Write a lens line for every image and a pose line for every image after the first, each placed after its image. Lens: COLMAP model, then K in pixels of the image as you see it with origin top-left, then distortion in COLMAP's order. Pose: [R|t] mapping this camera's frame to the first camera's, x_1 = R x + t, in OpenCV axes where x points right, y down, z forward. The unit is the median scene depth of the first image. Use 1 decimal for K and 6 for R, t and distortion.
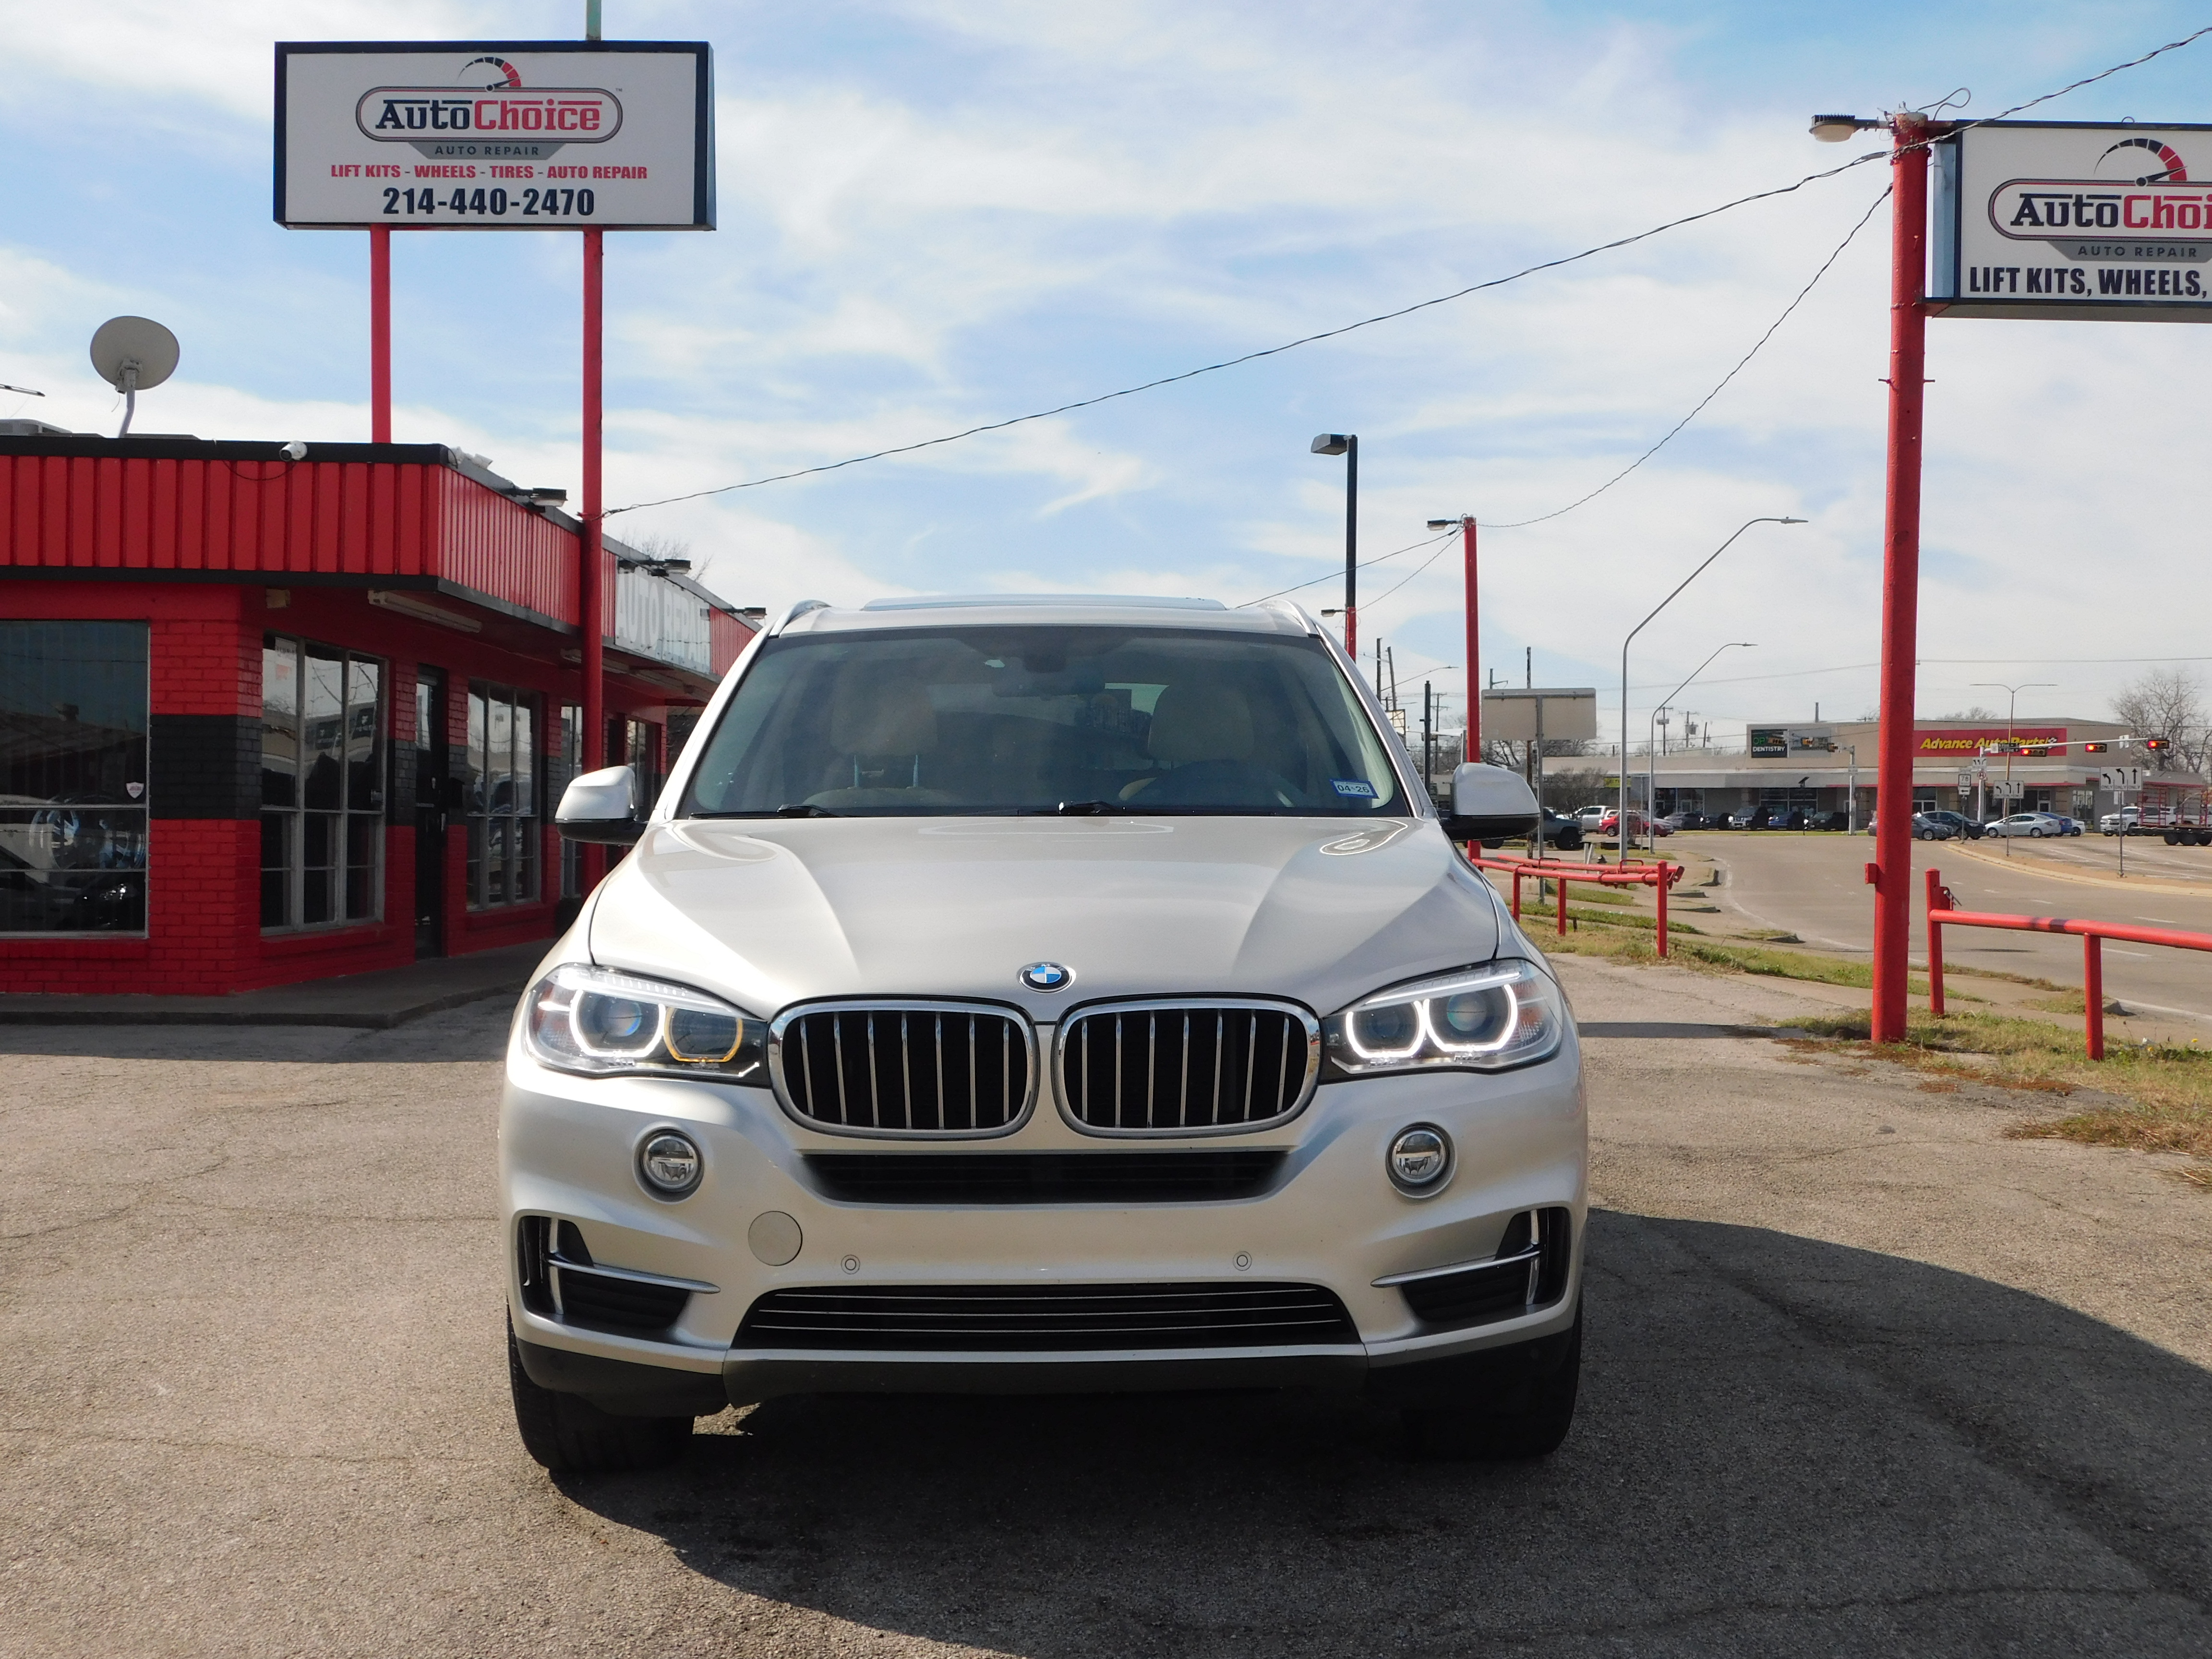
lens RADIAL K [[2927.6, 0, 1105.6], [0, 2927.6, 798.7], [0, 0, 1]] dist [-0.048138, -0.032866]
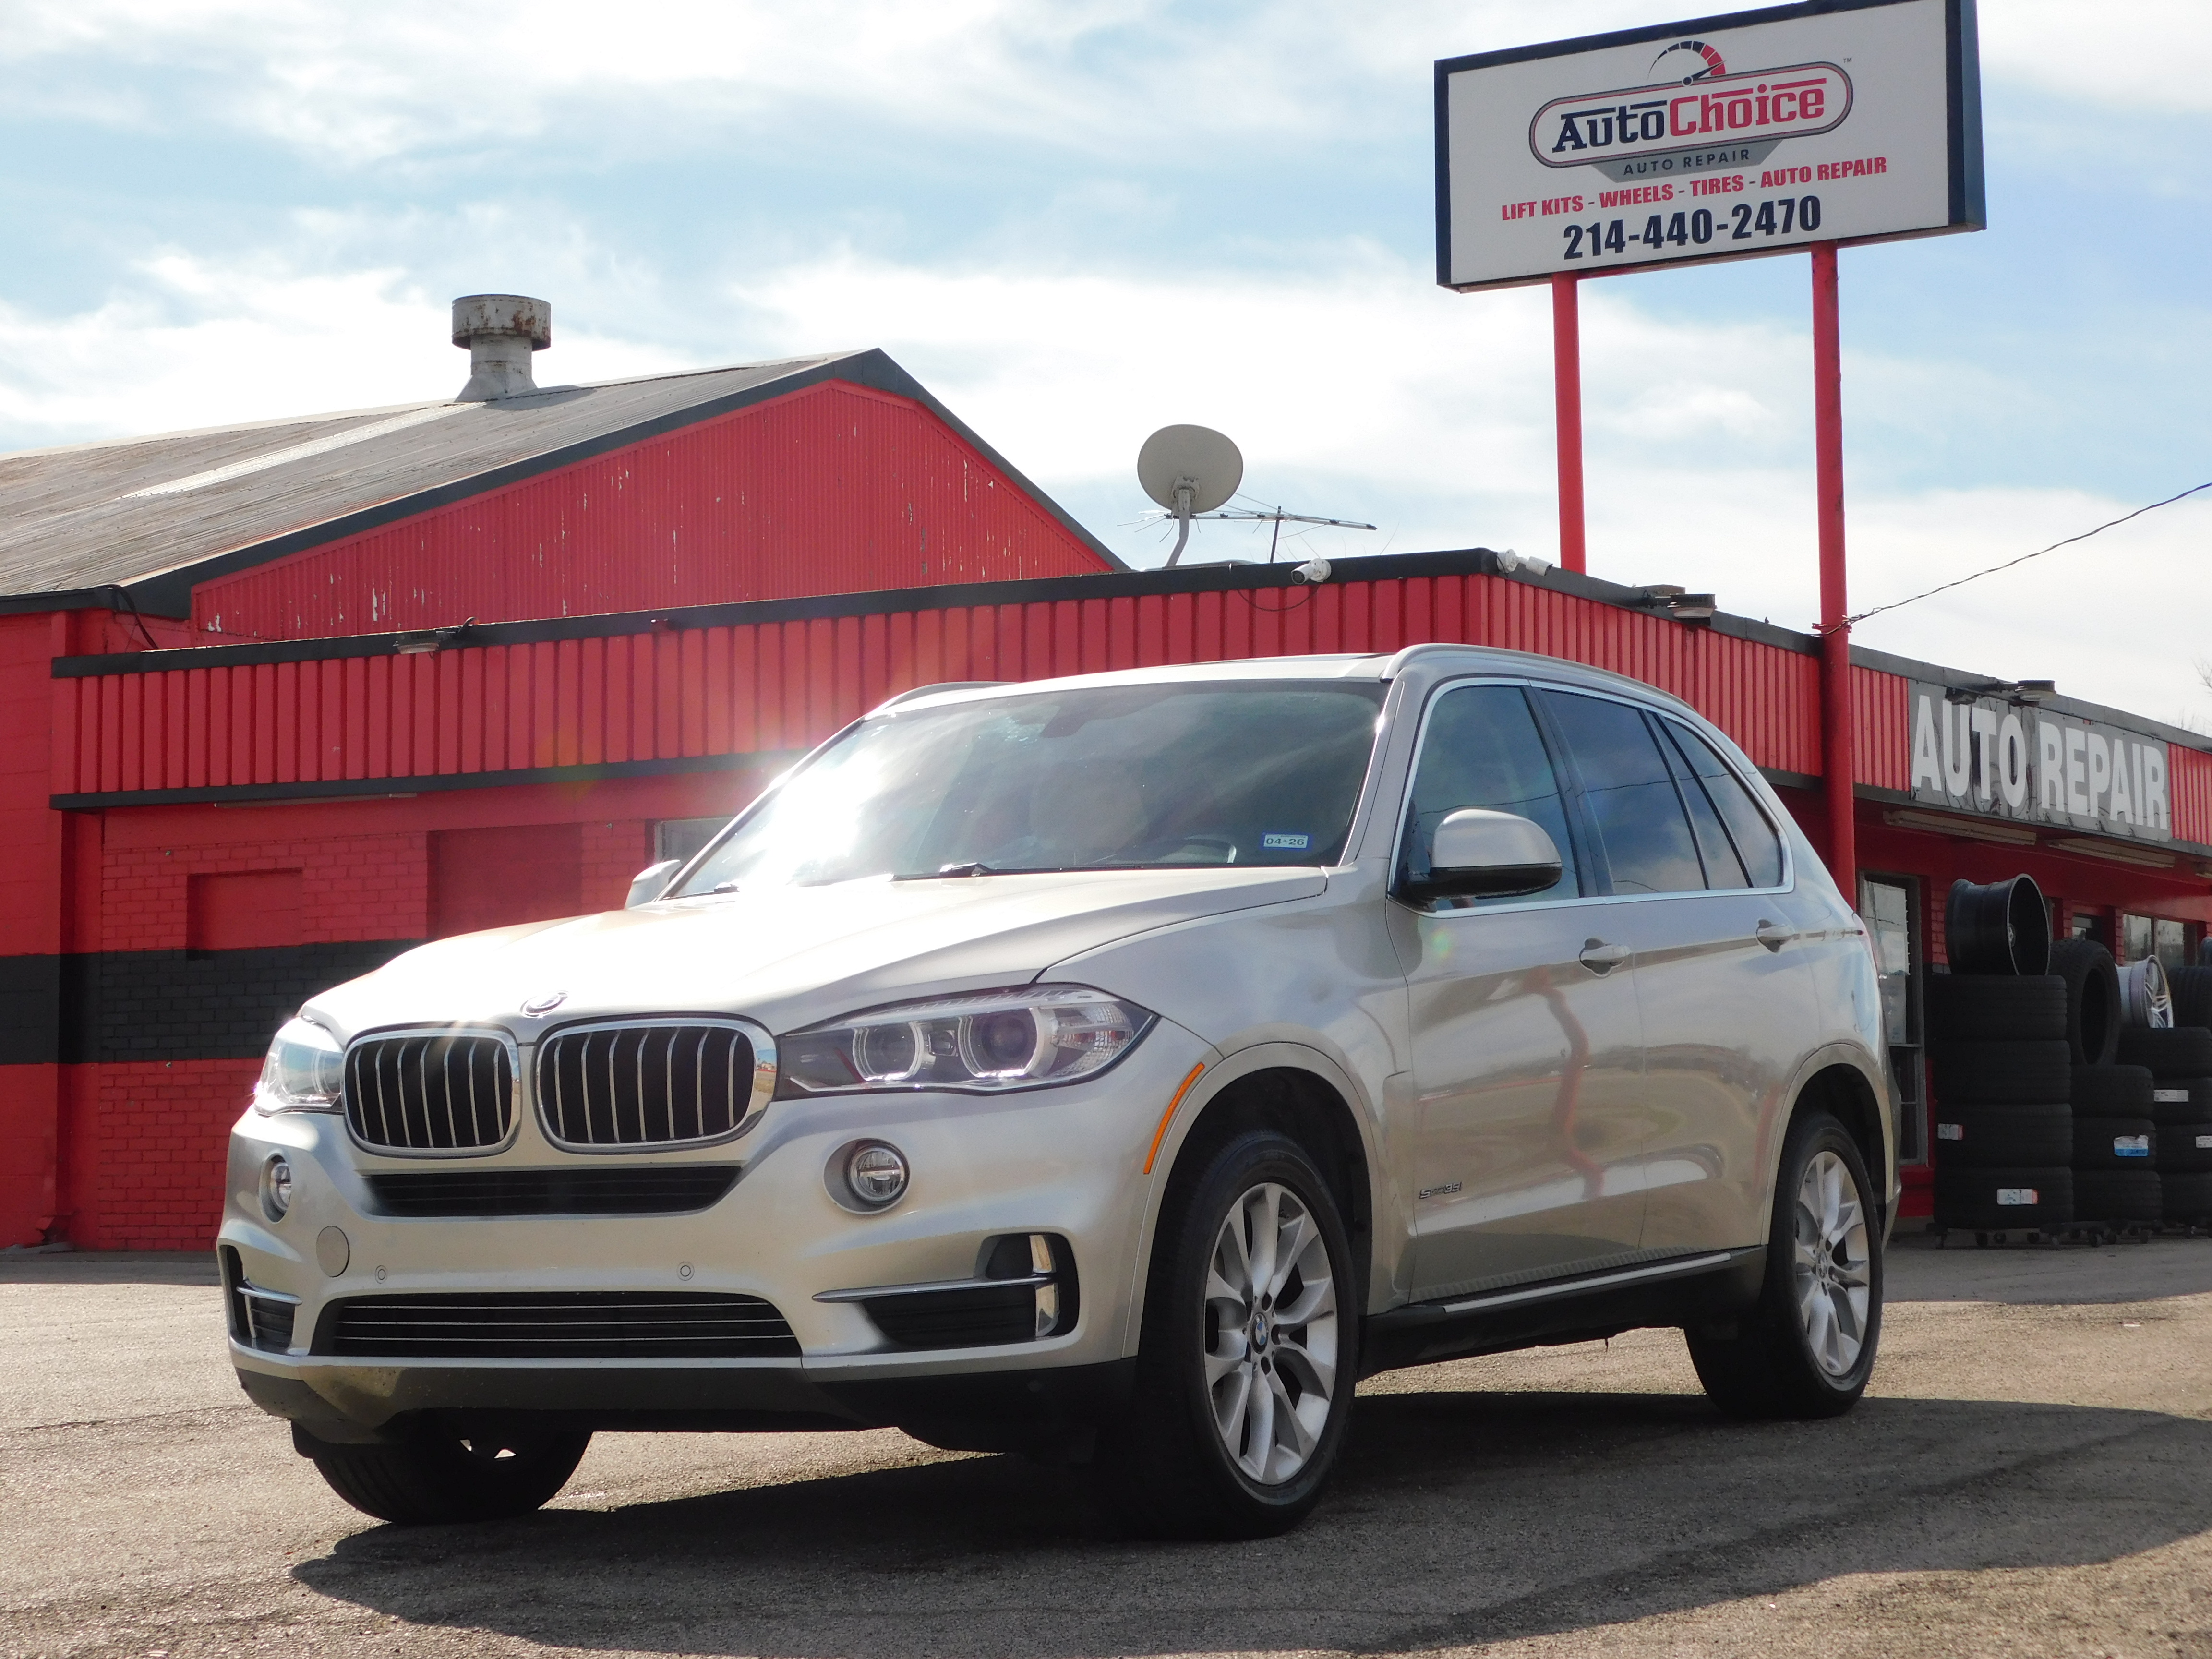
lens RADIAL K [[4380.6, 0, 1106.0], [0, 4380.6, 829.5], [0, 0, 1]] dist [-0.013565, -0.084752]
pose [[0.858350, -0.055389, -0.510065, 0.235674], [0.024450, 0.997442, -0.067169, 0.026924], [0.512481, 0.045184, 0.857509, -0.060560]]
